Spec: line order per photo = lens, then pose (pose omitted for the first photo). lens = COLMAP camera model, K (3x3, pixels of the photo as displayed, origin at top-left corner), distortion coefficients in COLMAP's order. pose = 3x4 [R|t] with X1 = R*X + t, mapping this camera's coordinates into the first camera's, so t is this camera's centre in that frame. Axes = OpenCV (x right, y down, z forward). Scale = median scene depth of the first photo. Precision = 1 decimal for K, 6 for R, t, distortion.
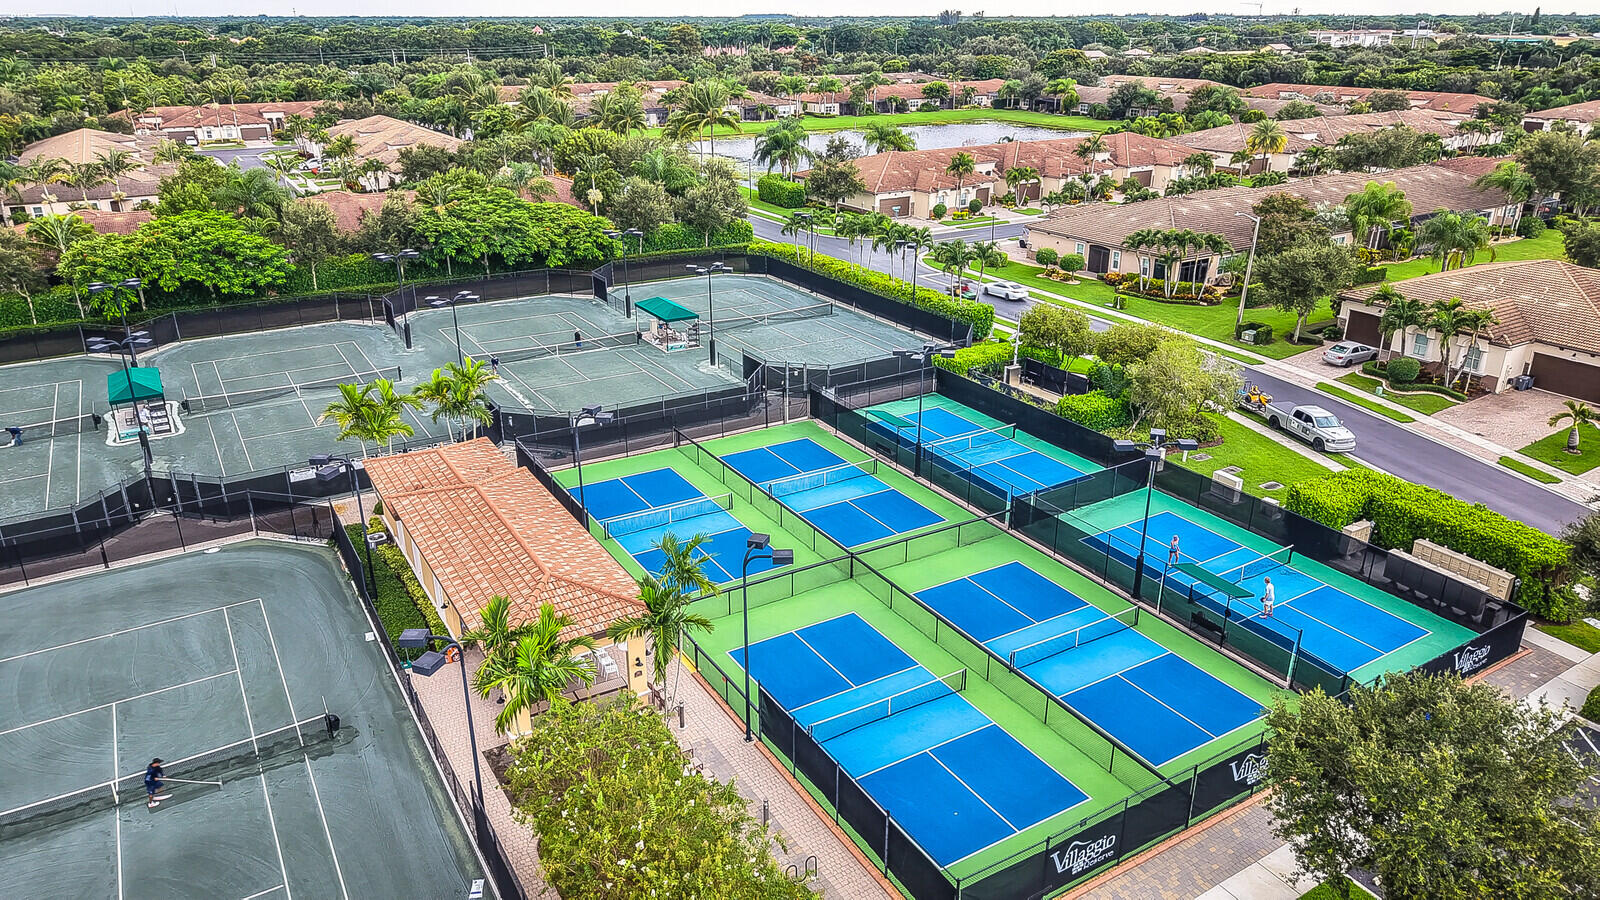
lens RADIAL K [[1080.0, 0, 800.0], [0, 1080.0, 450.0], [0, 0, 1]] dist [0.031697, -0.050801]
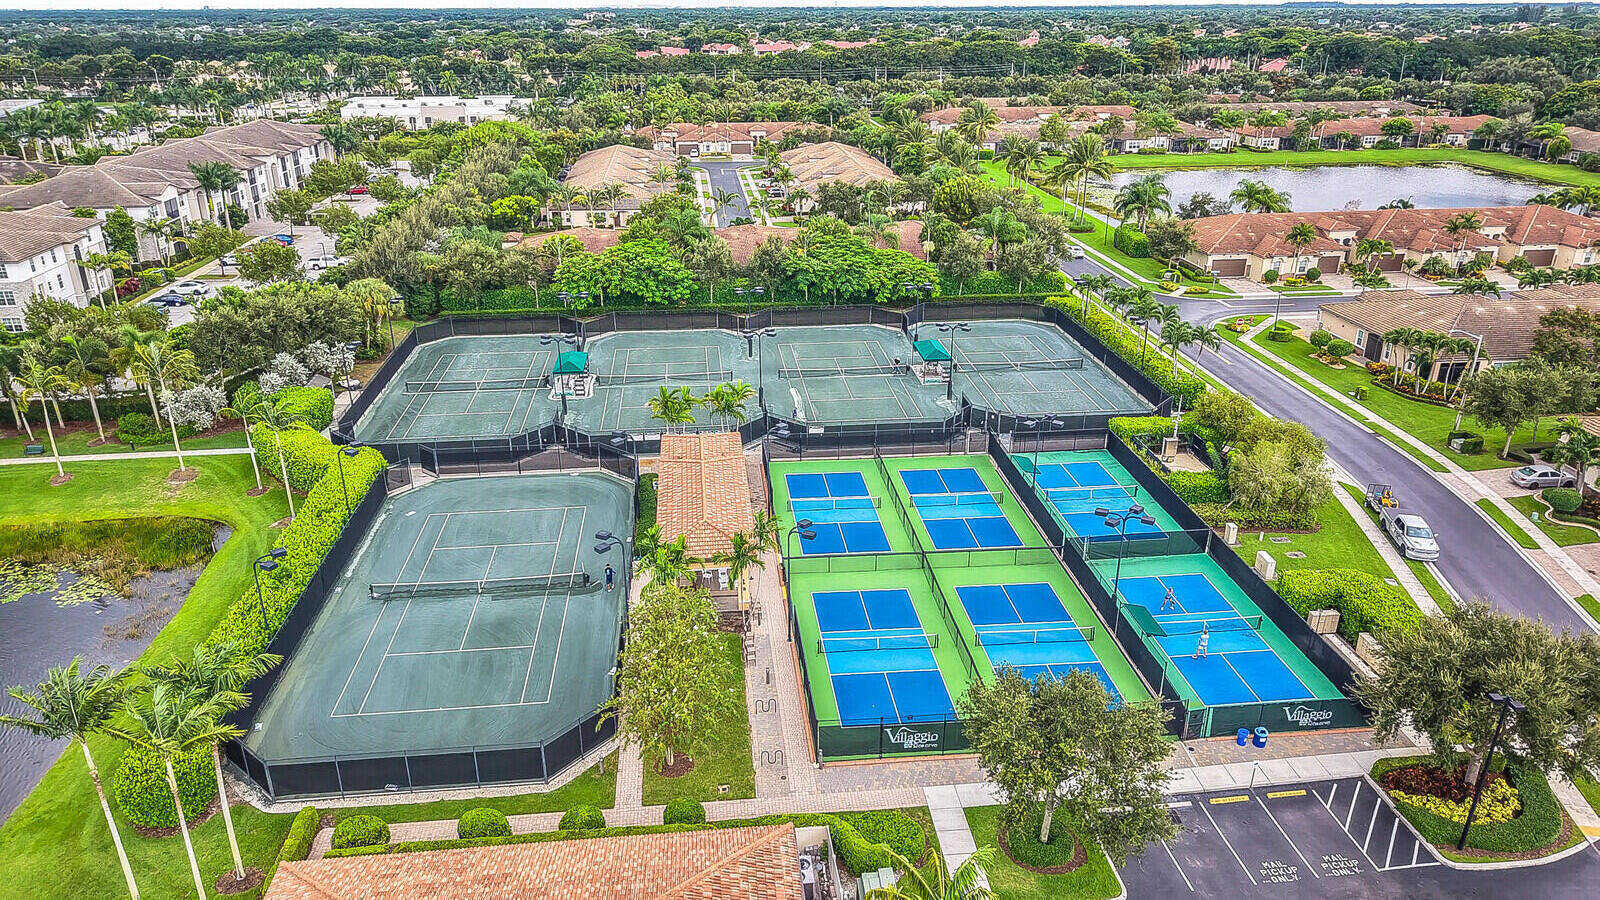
lens RADIAL K [[1080.0, 0, 800.0], [0, 1080.0, 450.0], [0, 0, 1]] dist [0.031697, -0.050801]
pose [[0.902324, 0.163829, -0.398712, 0.263004], [-0.159119, 0.986227, 0.045136, -0.045771], [0.400615, 0.022716, 0.915965, -0.238601]]
